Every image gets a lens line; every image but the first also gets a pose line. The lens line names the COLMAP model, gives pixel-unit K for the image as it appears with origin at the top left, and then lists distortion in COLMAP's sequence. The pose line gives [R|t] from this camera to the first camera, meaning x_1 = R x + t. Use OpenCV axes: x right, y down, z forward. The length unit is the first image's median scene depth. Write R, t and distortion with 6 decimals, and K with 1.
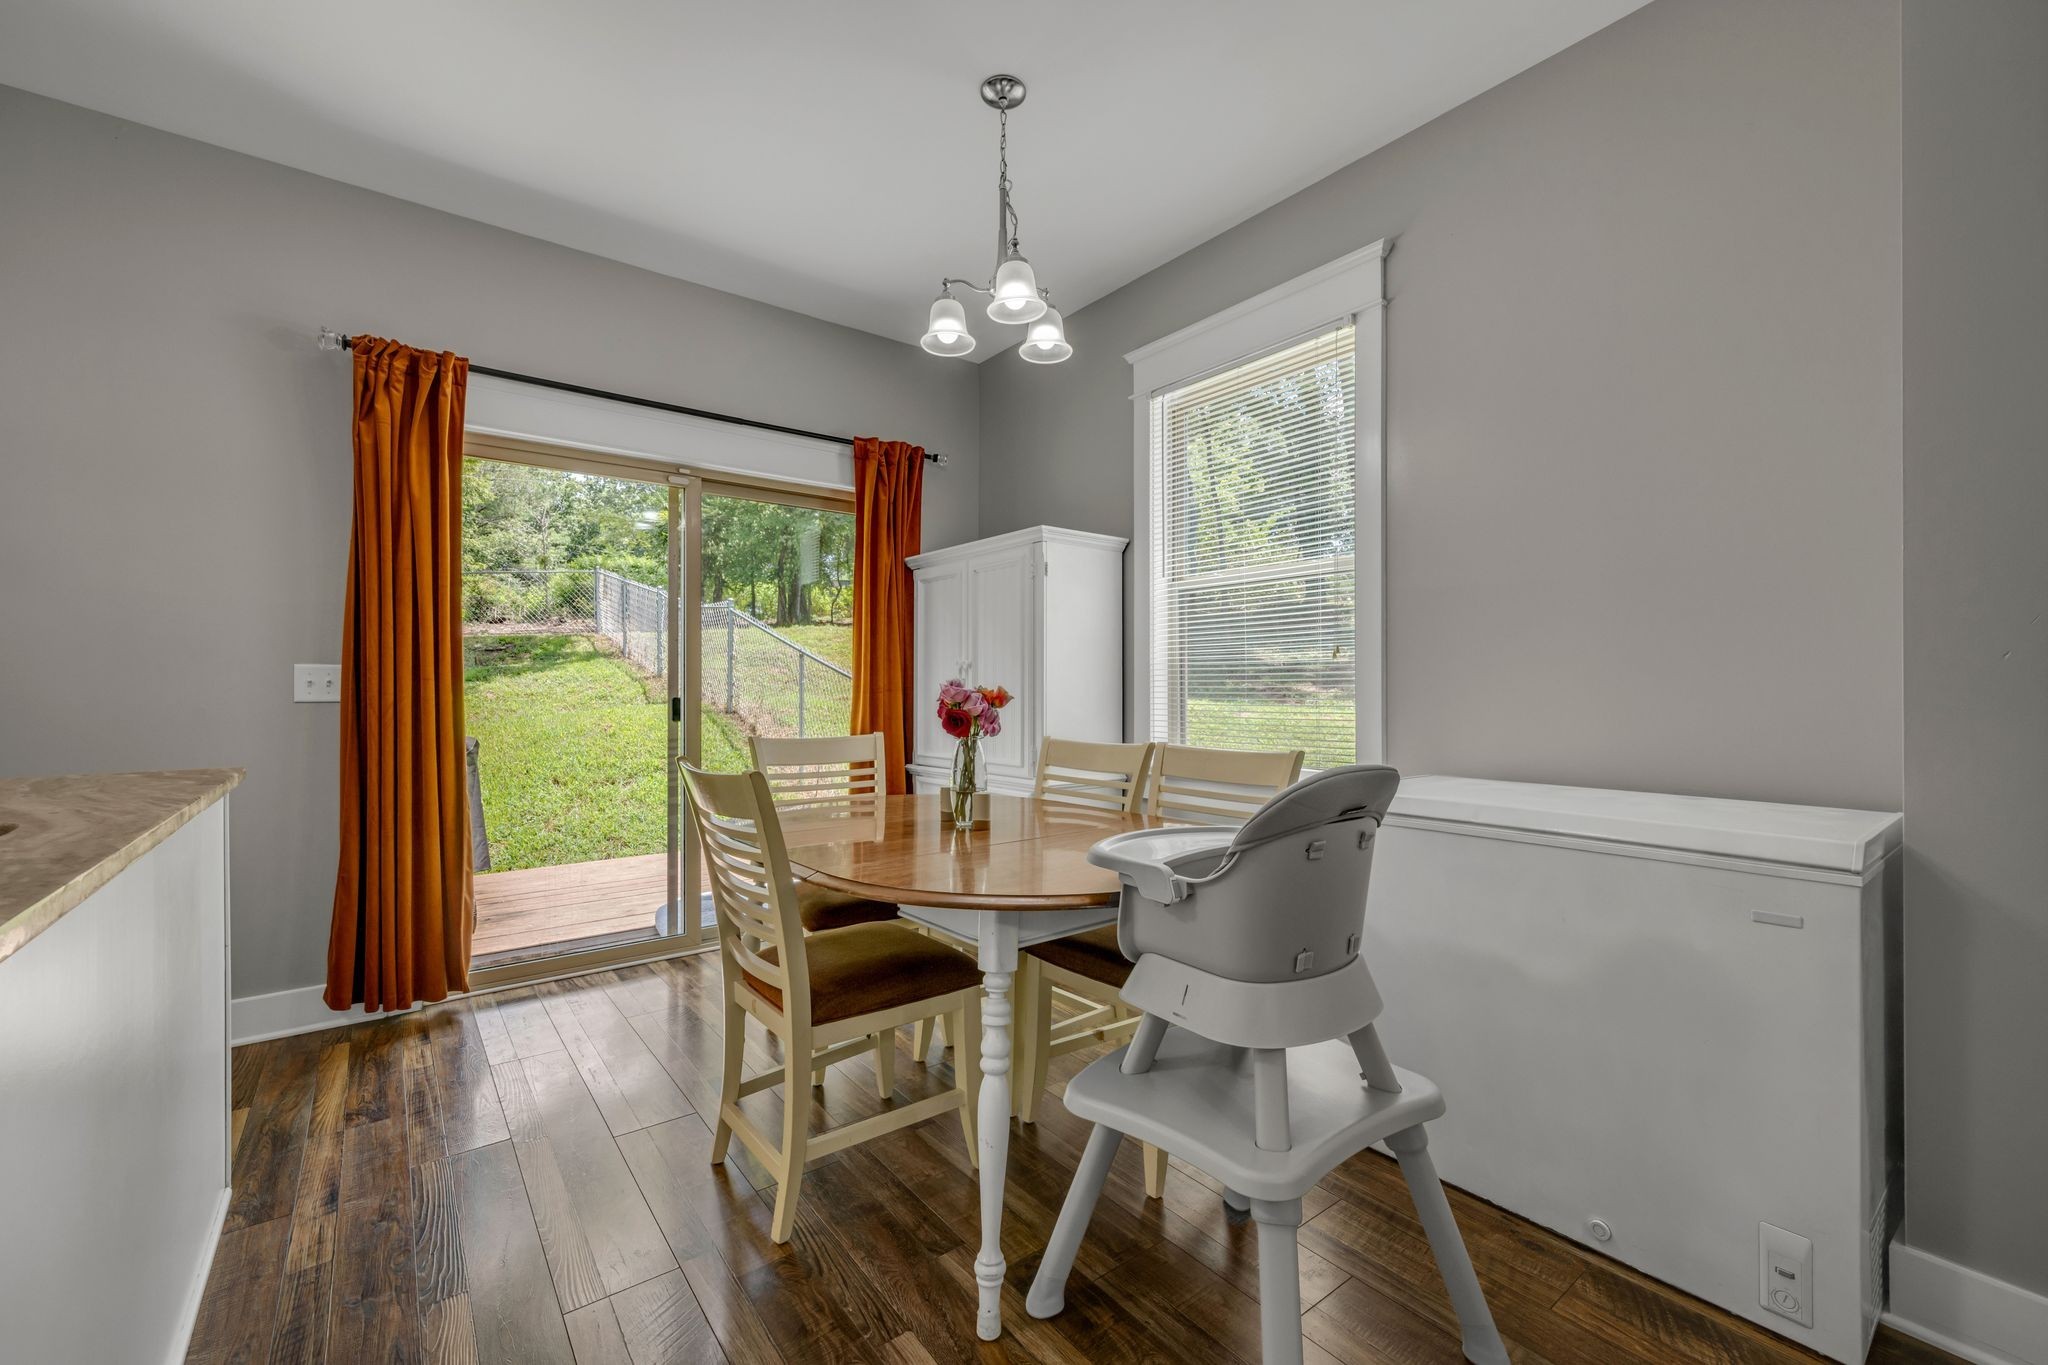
lens RADIAL K [[848.0, 0, 1025.9], [0, 848.0, 689.4], [0, 0, 1]] dist [0.002676, 0.000309]
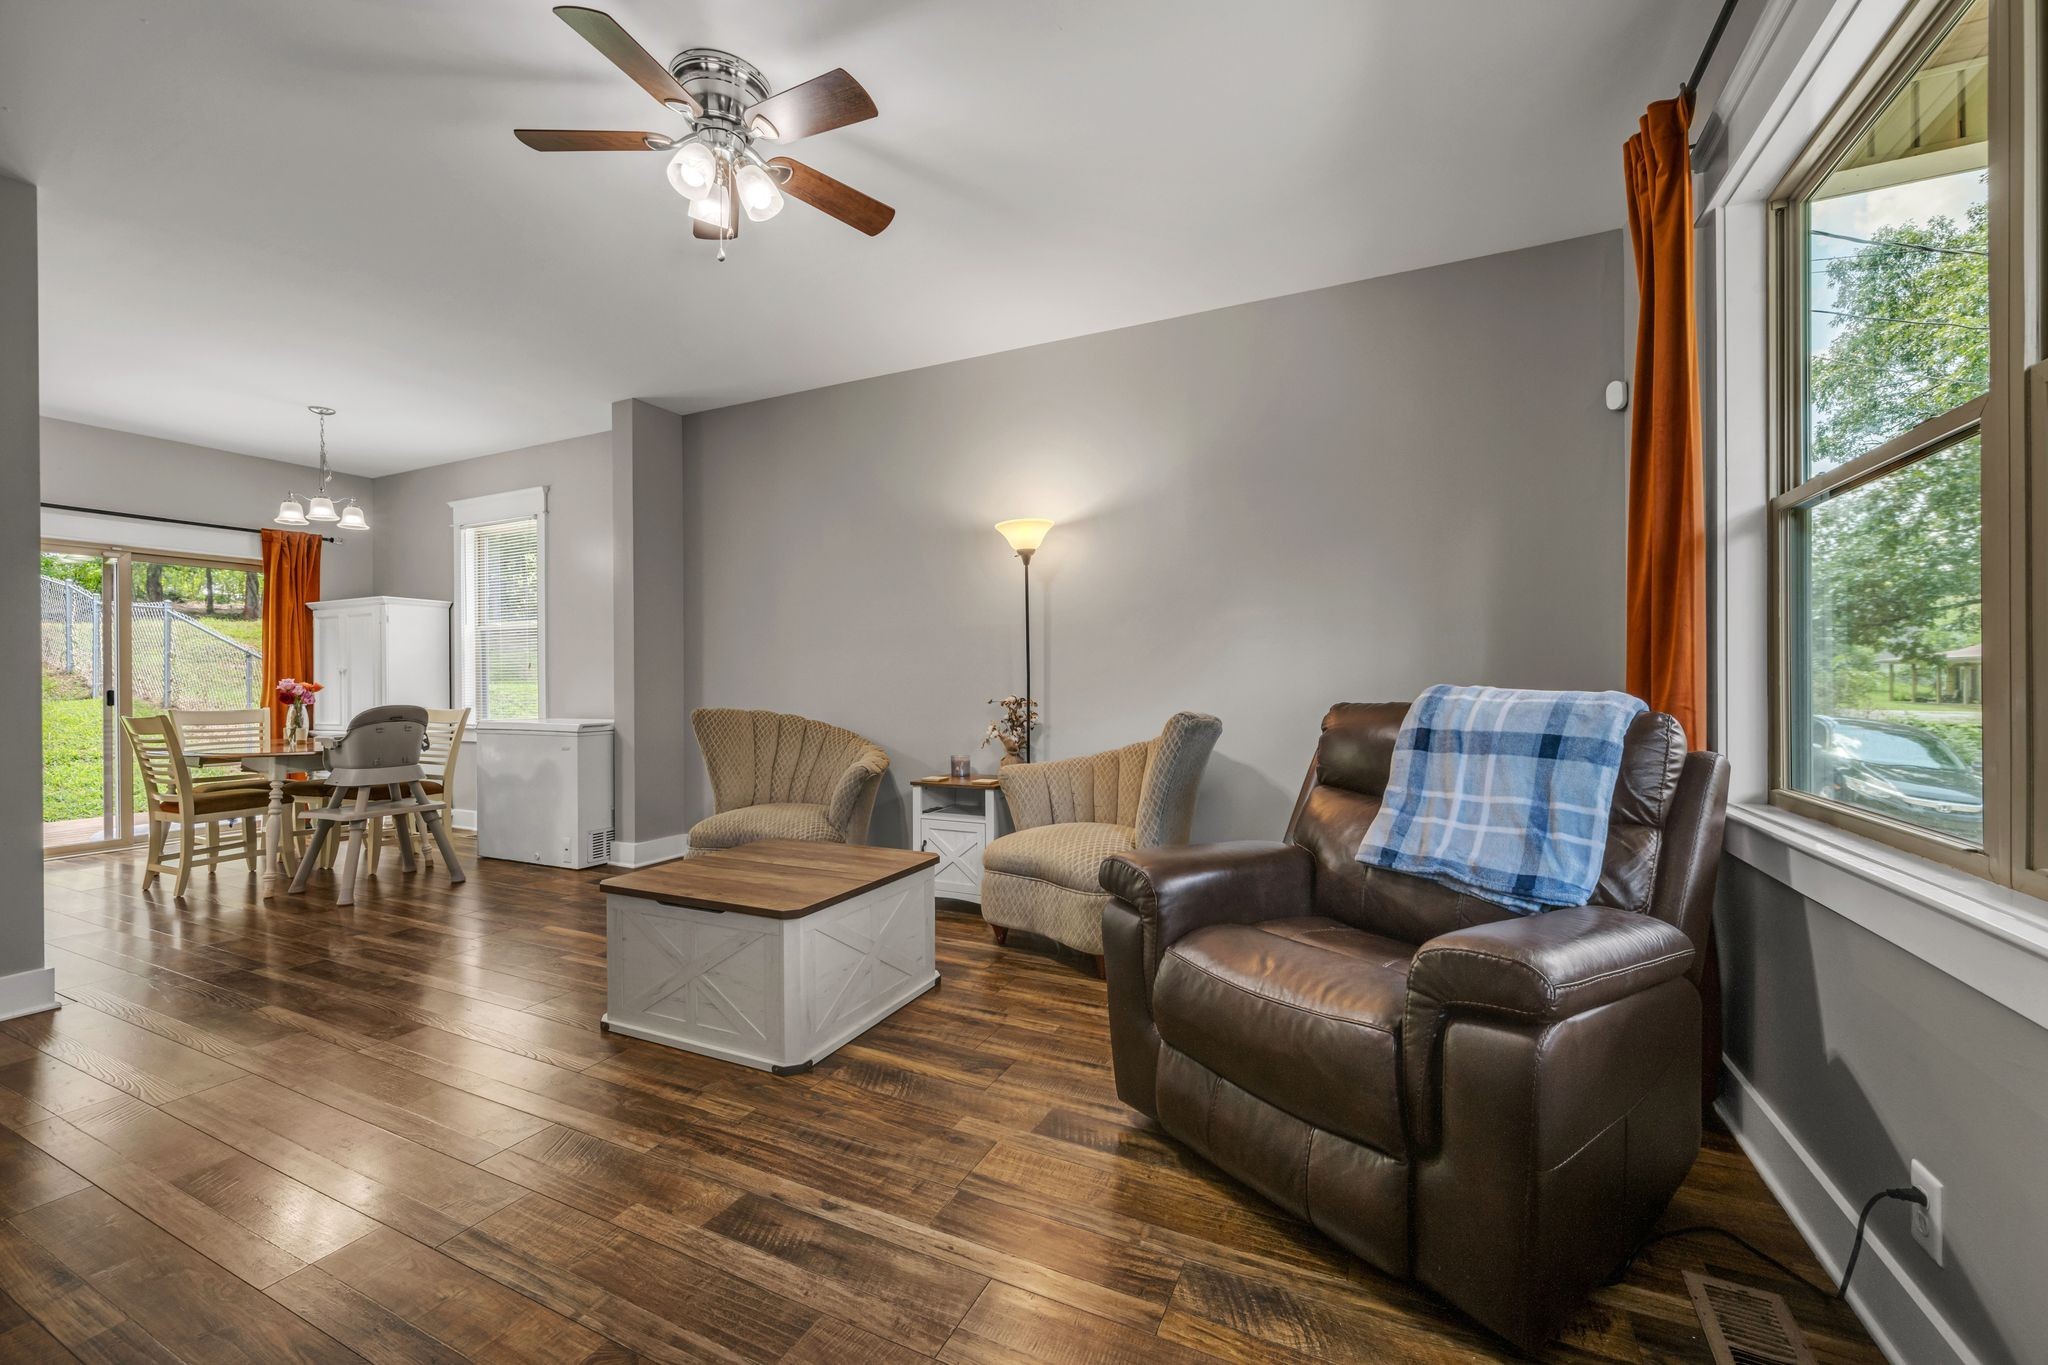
lens RADIAL K [[814.9, 0, 1035.1], [0, 814.9, 682.4], [0, 0, 1]] dist [-0.000668, -0.000298]
pose [[0.889639, -0.007977, 0.456595, 0.430579], [0.007095, 0.999968, 0.003645, 0.002498], [-0.456610, -0.000003, 0.889667, -1.140404]]
